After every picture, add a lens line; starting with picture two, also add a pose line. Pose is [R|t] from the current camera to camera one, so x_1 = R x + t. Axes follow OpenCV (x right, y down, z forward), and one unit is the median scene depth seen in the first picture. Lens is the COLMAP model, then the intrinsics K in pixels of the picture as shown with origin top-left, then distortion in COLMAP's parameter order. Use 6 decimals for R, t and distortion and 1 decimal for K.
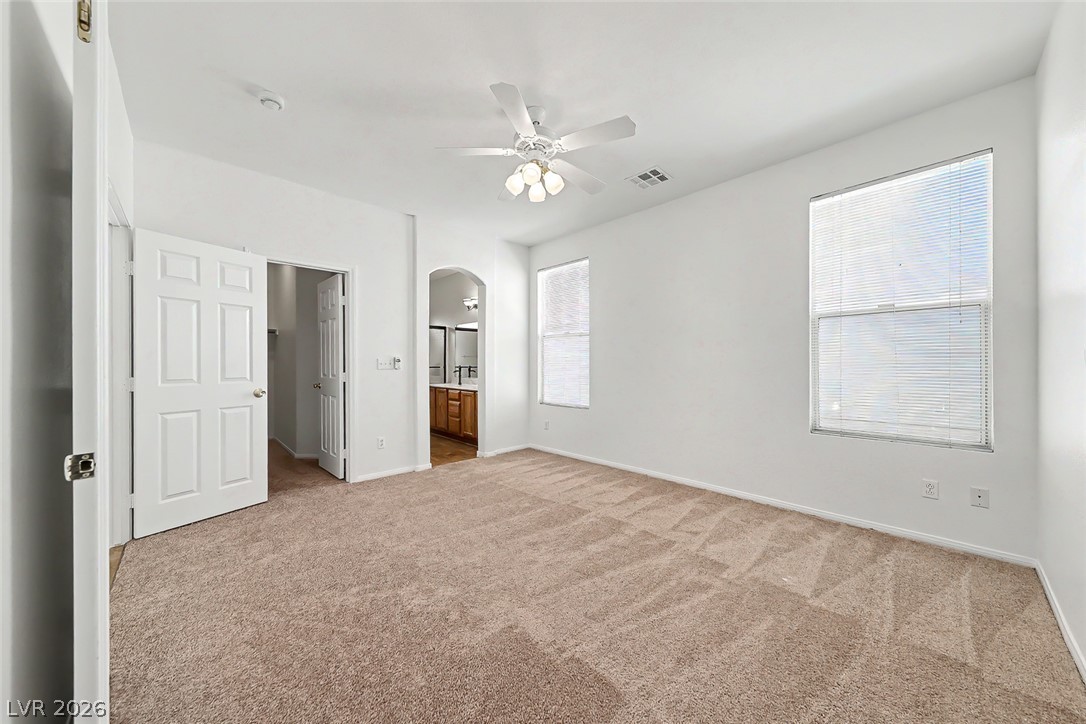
lens RADIAL K [[381.1, 0, 543.0], [0, 381.1, 362.0], [0, 0, 1]] dist [0.000052, 0.000035]
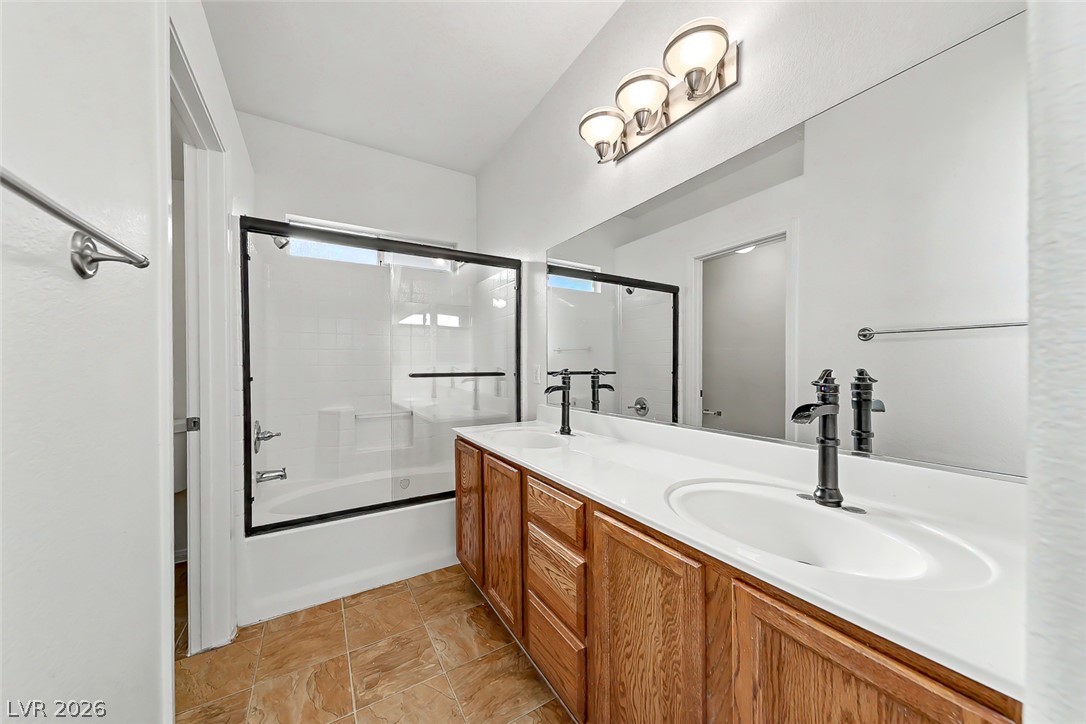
lens RADIAL K [[381.1, 0, 543.0], [0, 381.1, 362.0], [0, 0, 1]] dist [0.000052, 0.000035]
pose [[0.978208, -0.004342, -0.207584, -0.322924], [0.003201, 0.999978, -0.005833, 0.010273], [0.207605, 0.005041, 0.978200, 1.314167]]
